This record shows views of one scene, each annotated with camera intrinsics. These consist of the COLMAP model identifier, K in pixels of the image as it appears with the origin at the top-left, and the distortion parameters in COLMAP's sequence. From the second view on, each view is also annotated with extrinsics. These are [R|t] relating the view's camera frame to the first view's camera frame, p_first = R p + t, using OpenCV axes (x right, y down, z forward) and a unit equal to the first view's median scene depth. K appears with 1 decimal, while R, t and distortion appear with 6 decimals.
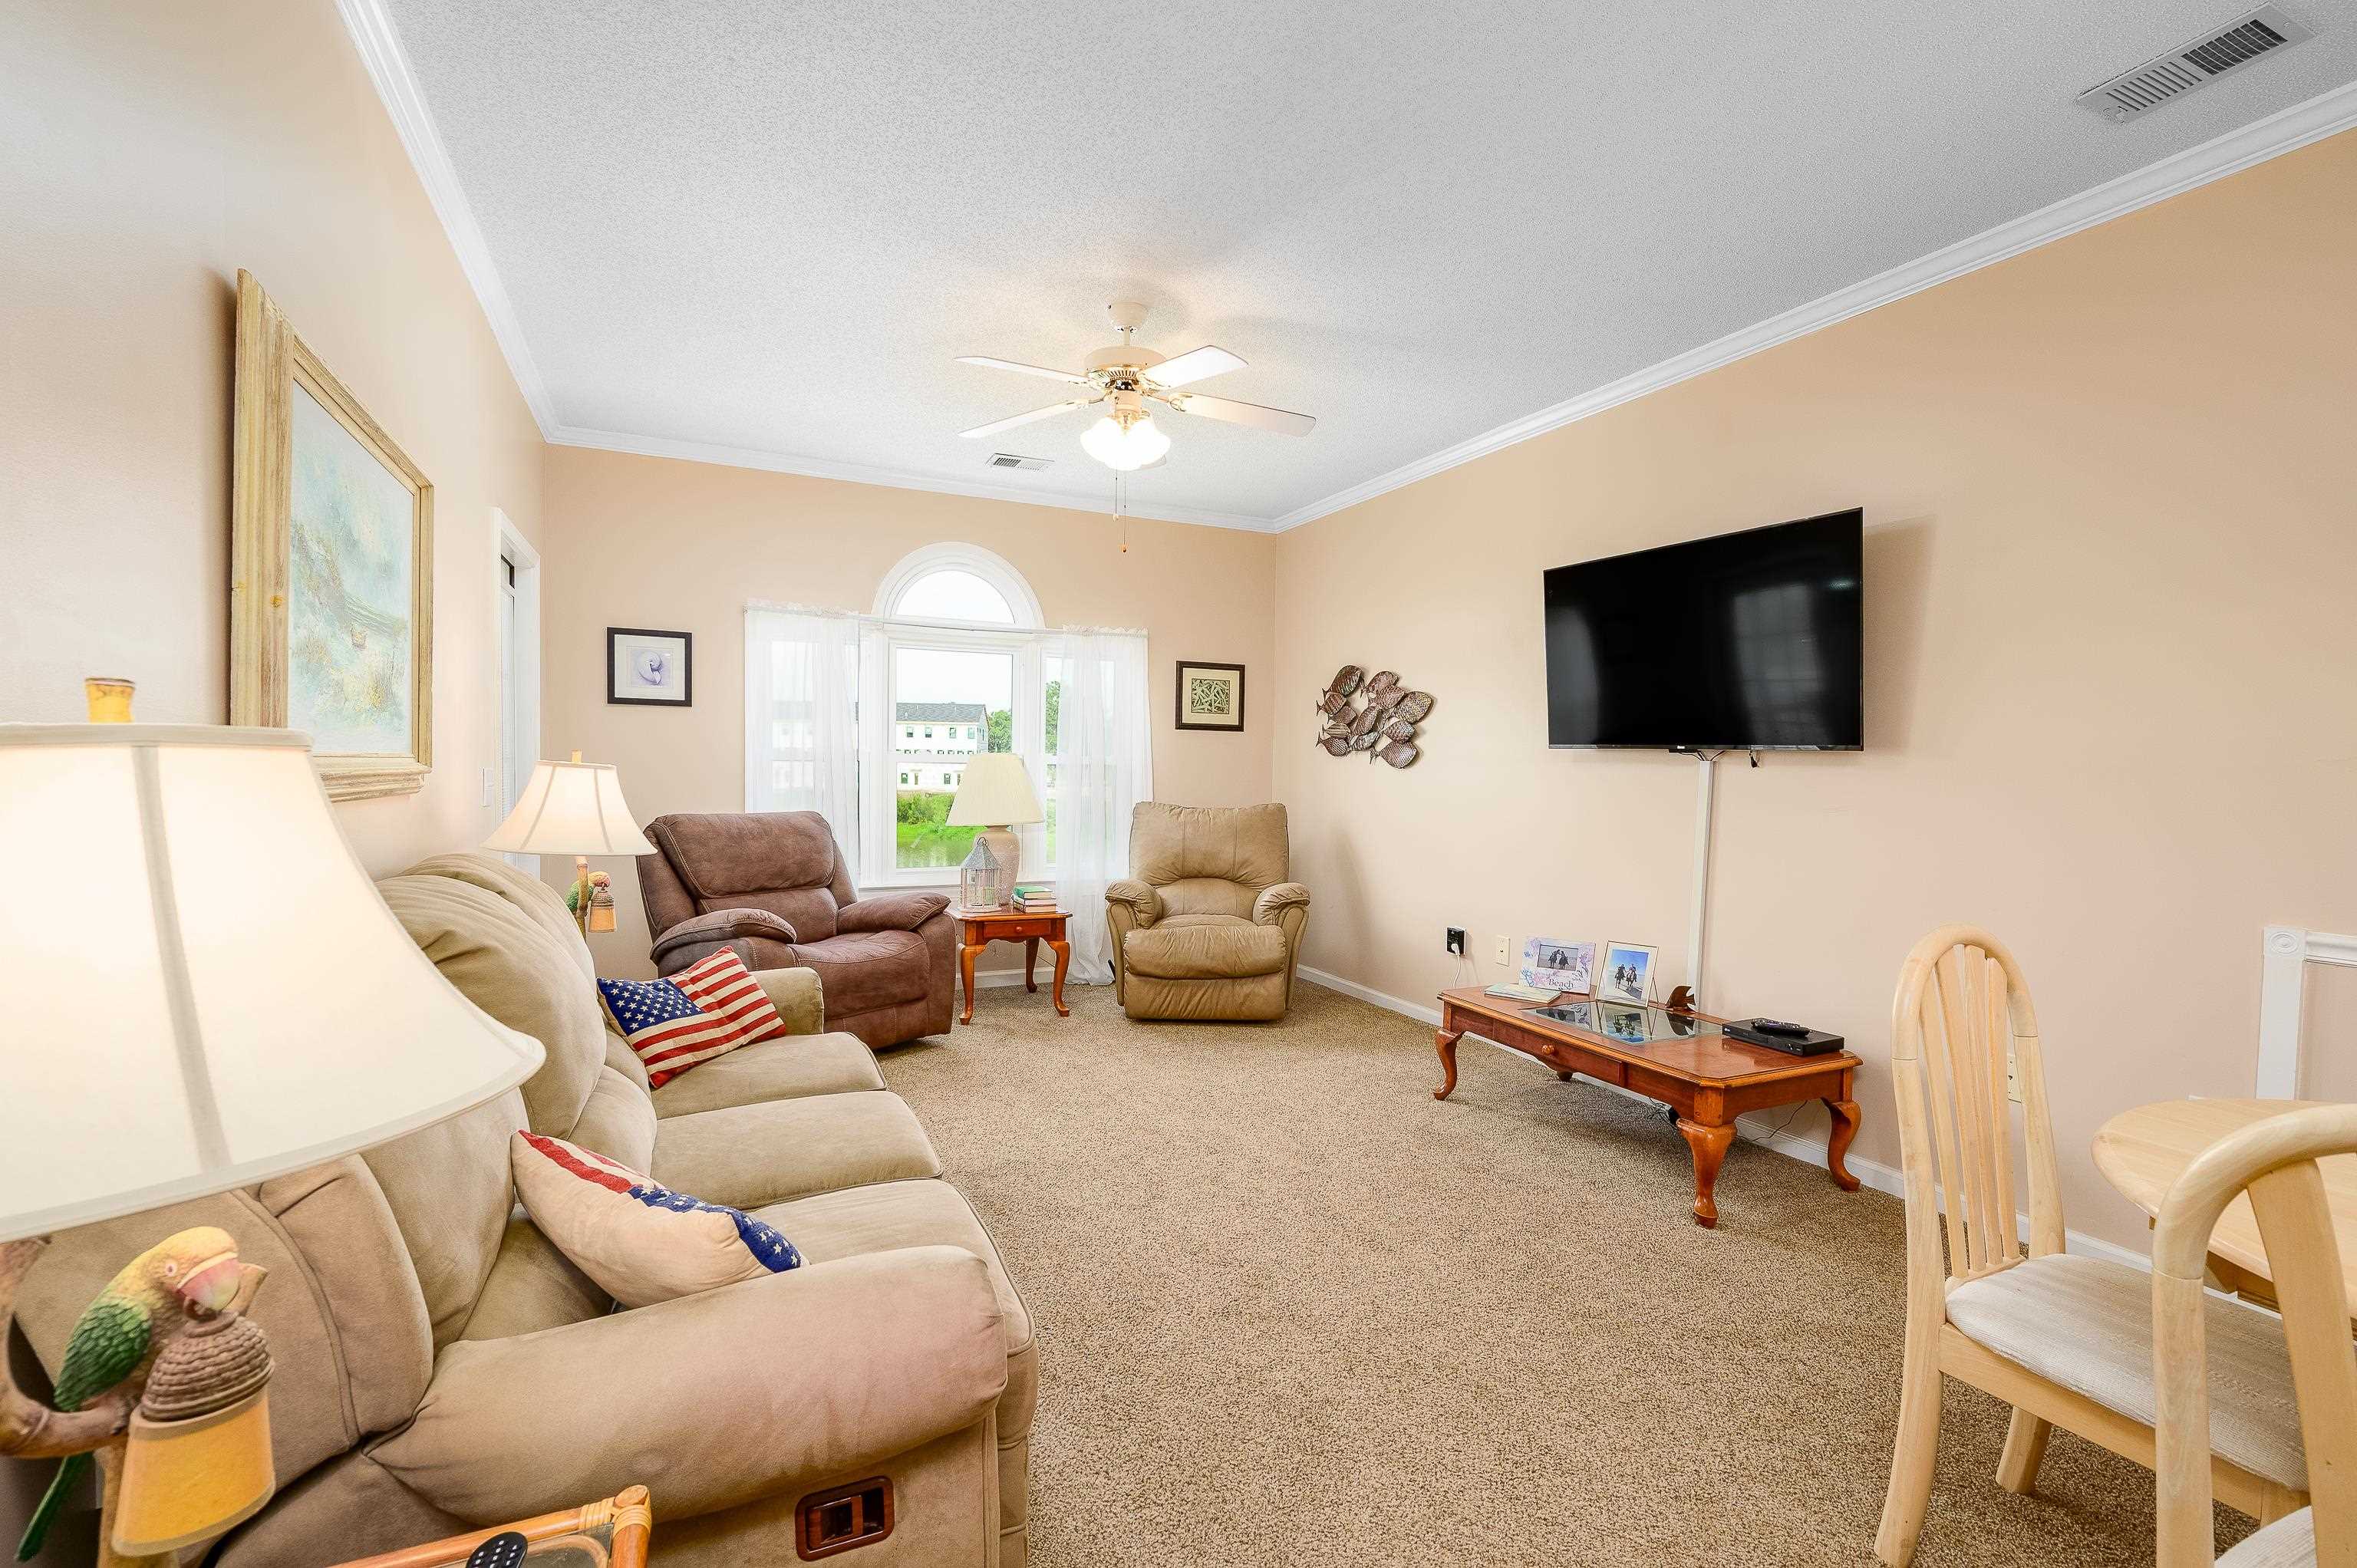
lens RADIAL K [[1048.9, 0, 1173.4], [0, 1048.9, 817.5], [0, 0, 1]] dist [-0.001735, -0.000155]
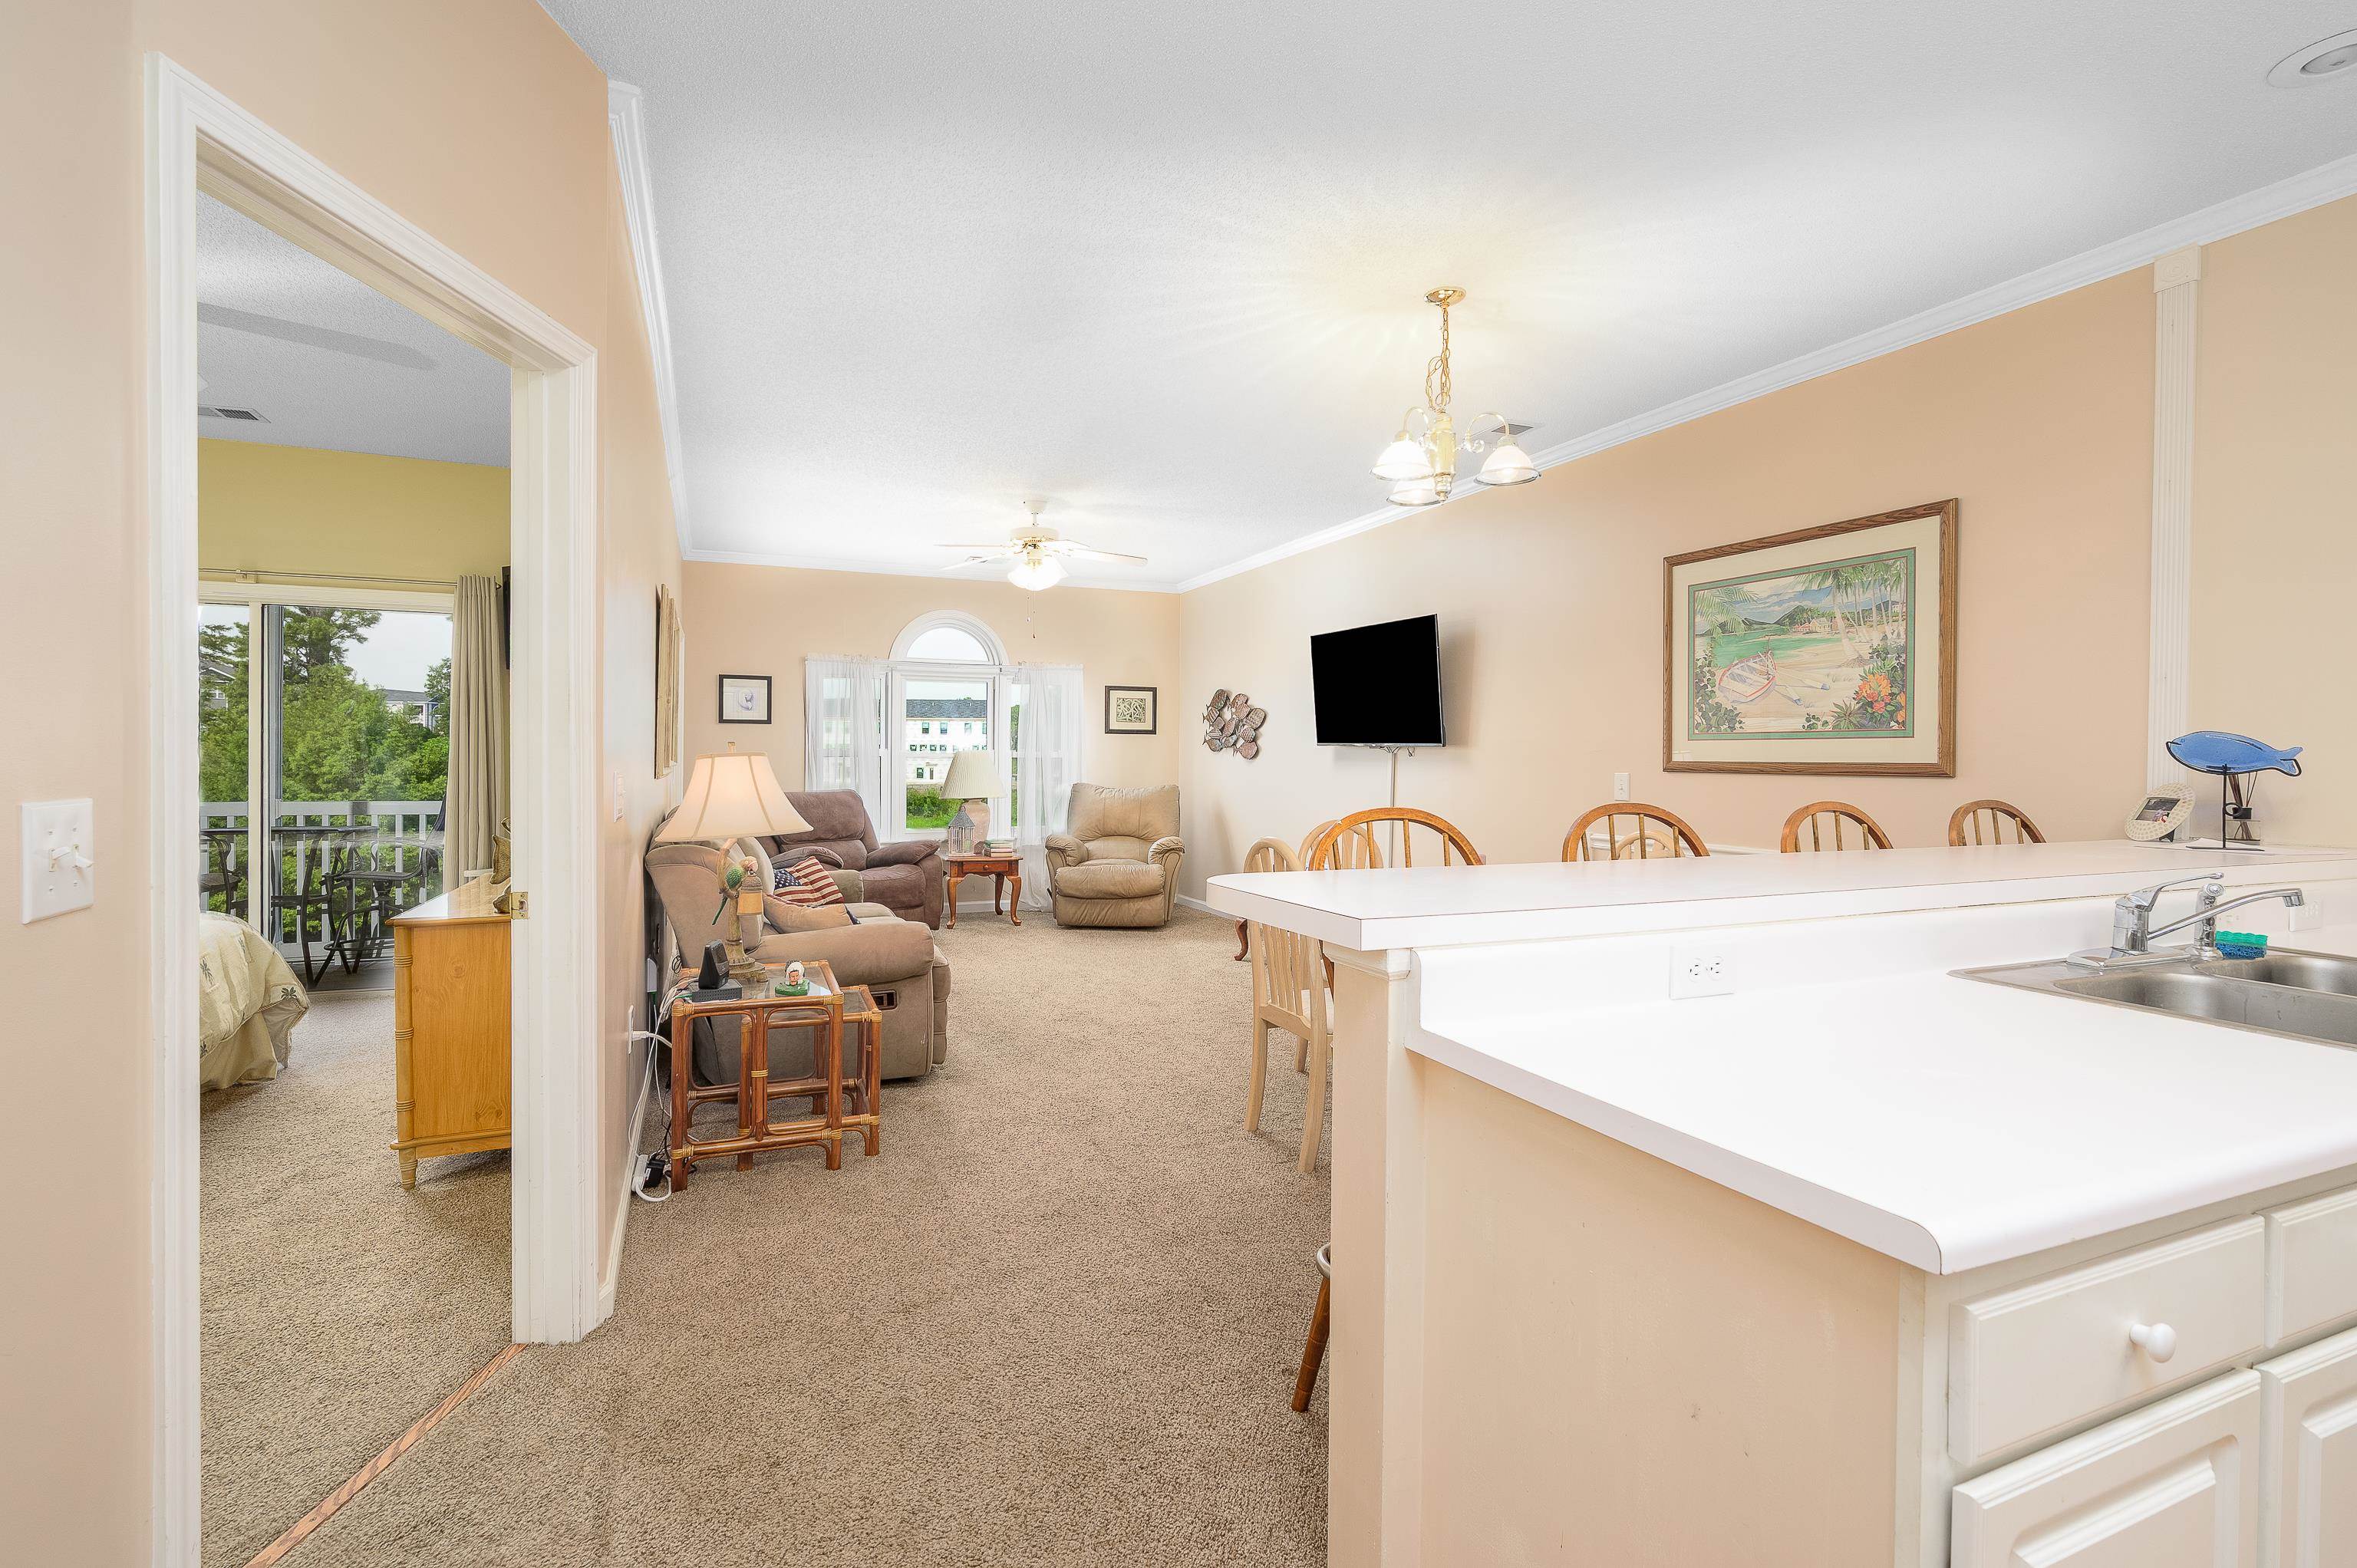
lens RADIAL K [[1016.6, 0, 1218.9], [0, 1016.6, 776.2], [0, 0, 1]] dist [-0.000442, -0.000099]
pose [[0.999361, -0.009354, 0.034488, 0.135444], [0.010452, 0.999440, -0.031779, 0.023821], [-0.034172, 0.032120, 0.998900, -0.473735]]
